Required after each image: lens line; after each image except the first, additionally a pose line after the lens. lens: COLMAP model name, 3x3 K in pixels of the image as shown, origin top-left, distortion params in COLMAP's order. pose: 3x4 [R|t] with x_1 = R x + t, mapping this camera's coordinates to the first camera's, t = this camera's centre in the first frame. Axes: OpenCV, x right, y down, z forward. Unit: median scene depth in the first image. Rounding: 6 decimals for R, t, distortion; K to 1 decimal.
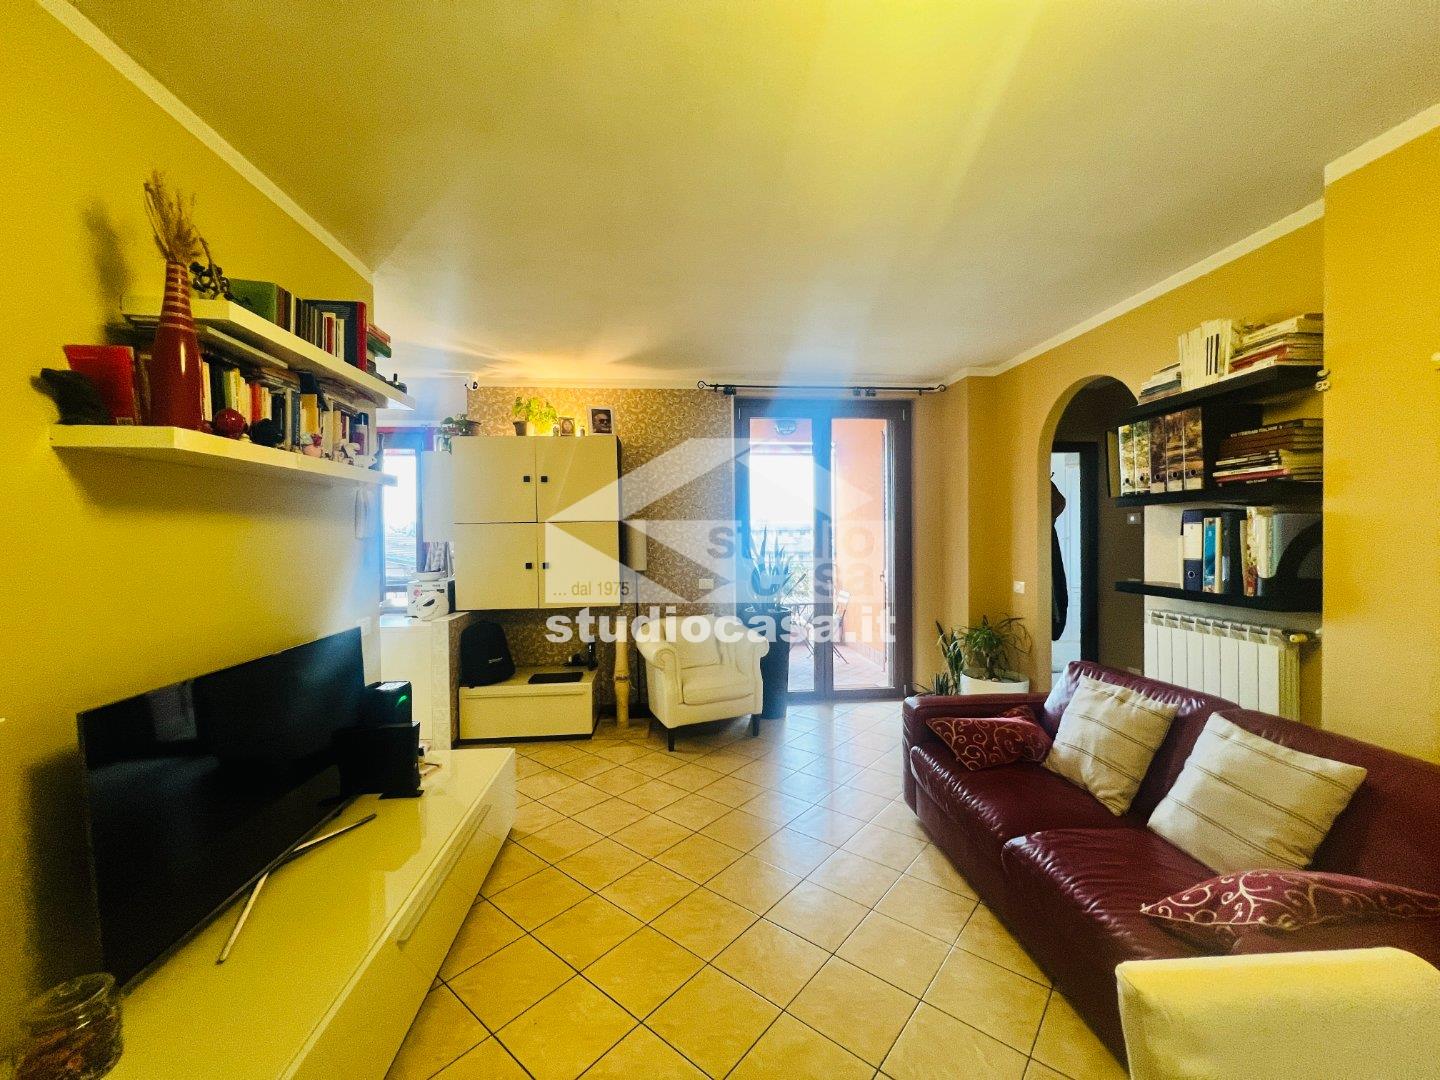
lens RADIAL K [[576.3, 0, 719.1], [0, 576.3, 540.5], [0, 0, 1]] dist [-0.001335, -0.000470]
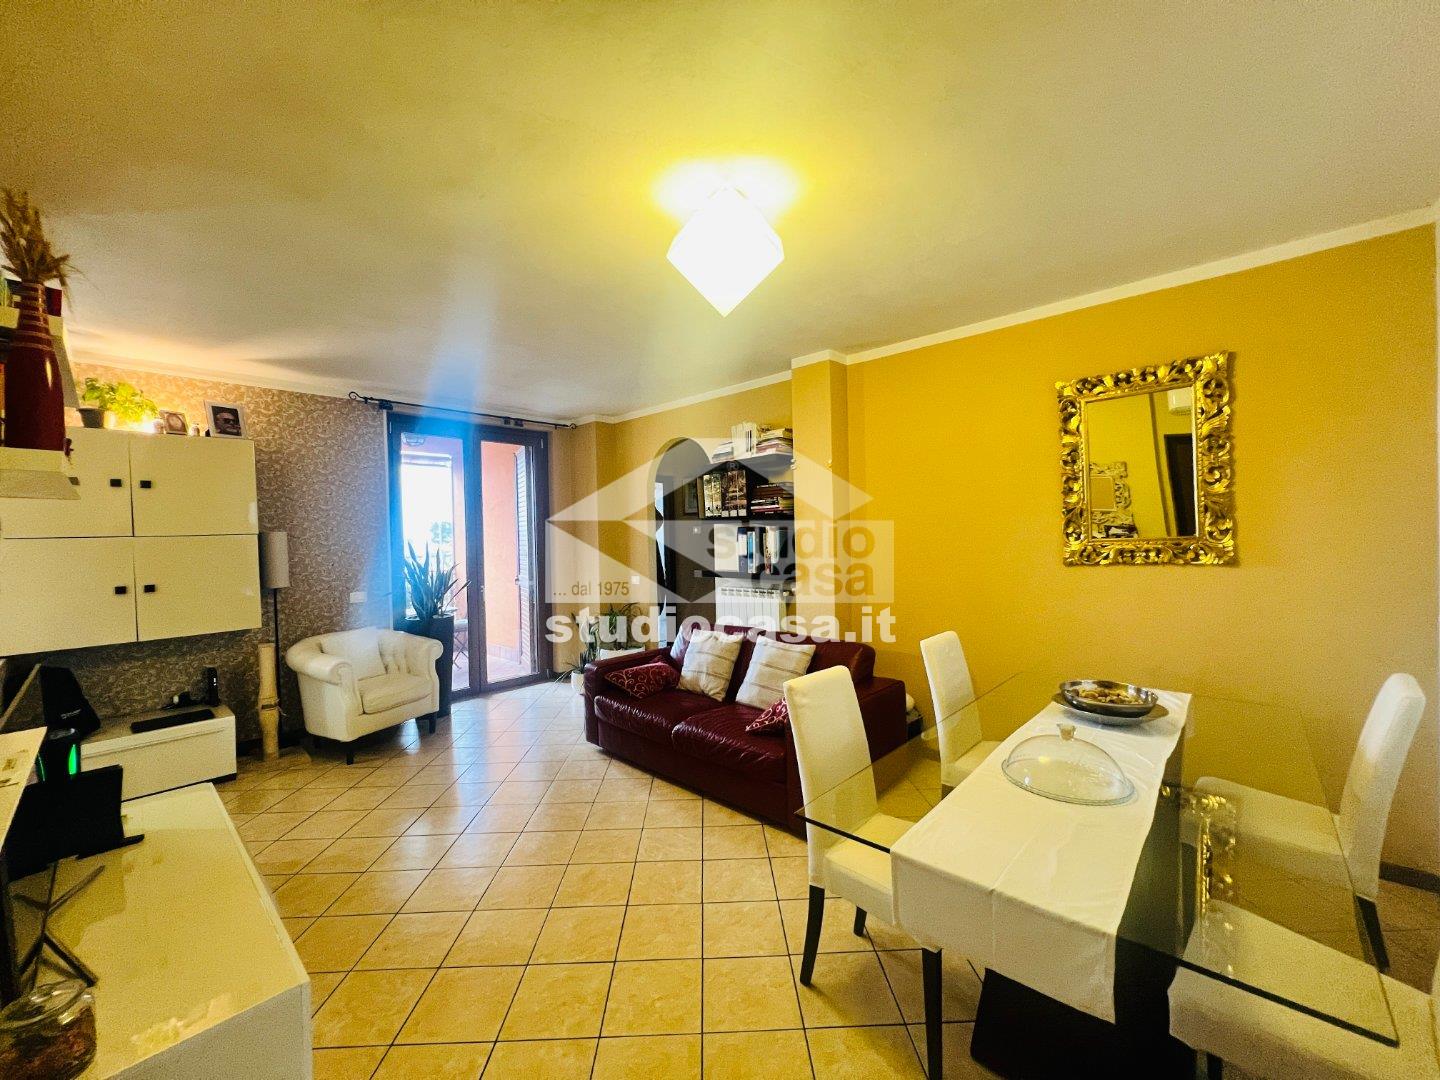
lens RADIAL K [[576.3, 0, 719.1], [0, 576.3, 540.5], [0, 0, 1]] dist [-0.001335, -0.000470]
pose [[0.748721, -0.014091, 0.662736, -0.365631], [0.022668, 0.999734, -0.004353, -0.005629], [-0.662498, 0.018282, 0.748840, -0.251748]]
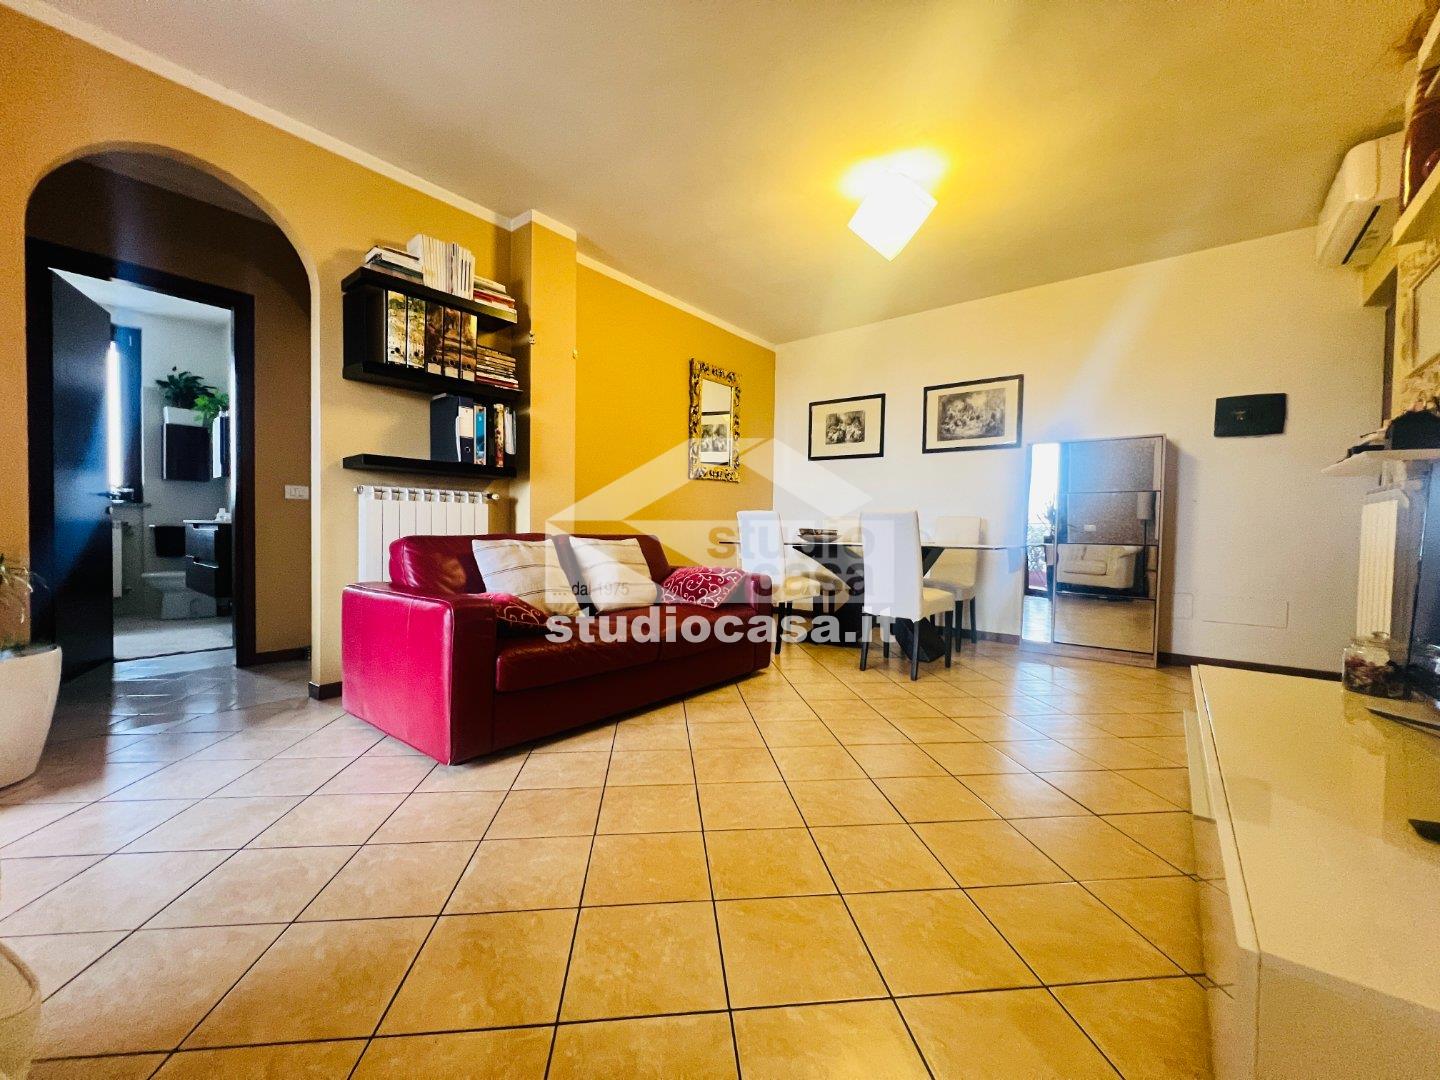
lens RADIAL K [[576.3, 0, 719.1], [0, 576.3, 540.5], [0, 0, 1]] dist [-0.001335, -0.000470]
pose [[-0.719556, -0.017165, 0.694222, -0.379067], [-0.000925, 0.999717, 0.023760, 0.200598], [-0.694434, 0.016454, -0.719369, 1.359586]]
